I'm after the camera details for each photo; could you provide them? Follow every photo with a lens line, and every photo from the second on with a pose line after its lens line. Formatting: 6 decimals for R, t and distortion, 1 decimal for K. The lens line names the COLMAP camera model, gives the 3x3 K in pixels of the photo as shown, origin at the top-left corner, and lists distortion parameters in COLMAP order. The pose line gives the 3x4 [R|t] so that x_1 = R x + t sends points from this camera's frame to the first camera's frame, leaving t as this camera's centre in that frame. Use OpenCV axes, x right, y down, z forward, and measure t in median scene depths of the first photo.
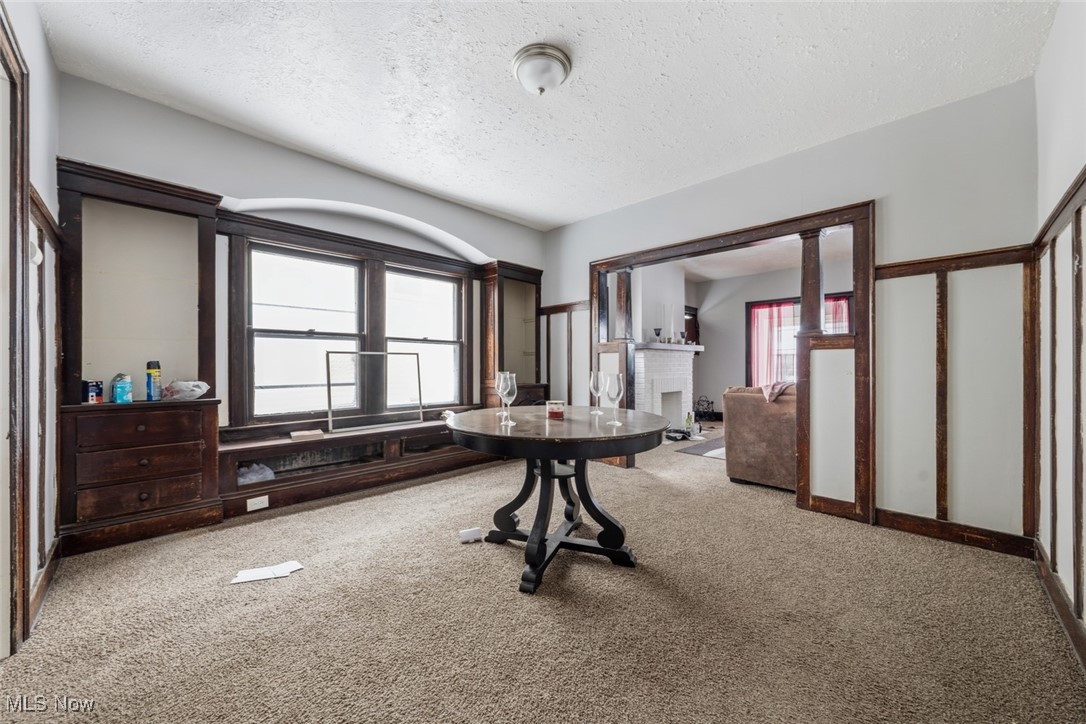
lens RADIAL K [[402.0, 0, 543.4], [0, 402.0, 365.1], [0, 0, 1]] dist [-0.008694, 0.000107]
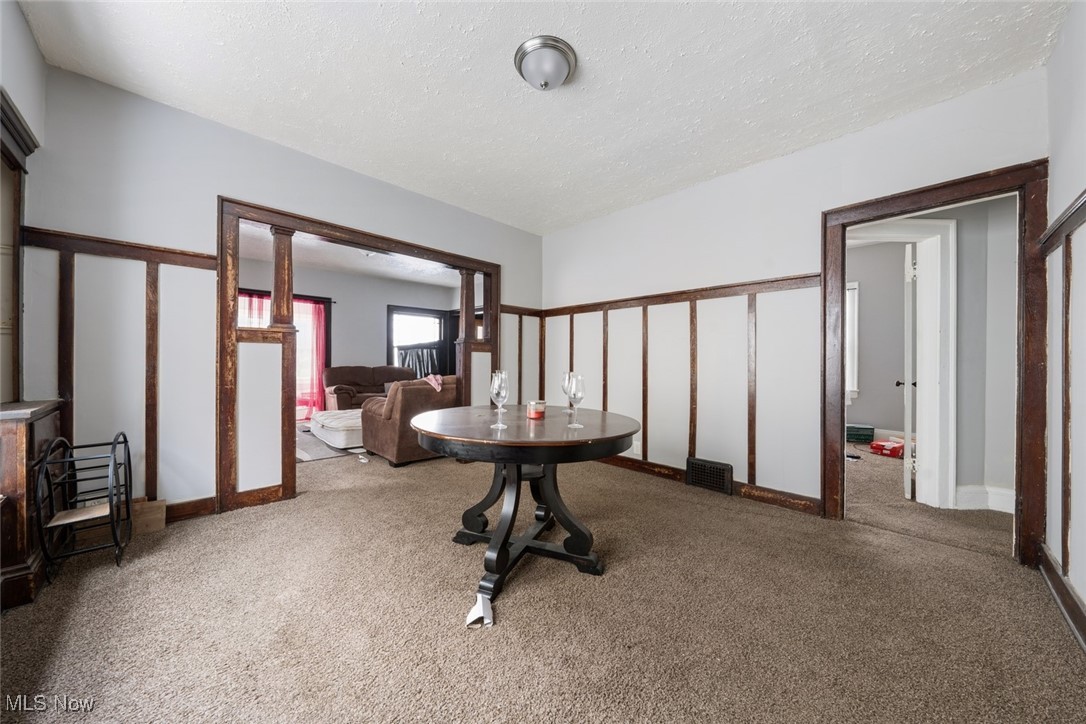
lens RADIAL K [[370.3, 0, 543.0], [0, 370.3, 362.0], [0, 0, 1]] dist [0.000175, -0.000002]
pose [[0.009671, 0.001595, 0.999952, -0.592392], [-0.009309, 0.999956, -0.001505, -0.000500], [-0.999910, -0.009294, 0.009686, 0.649732]]
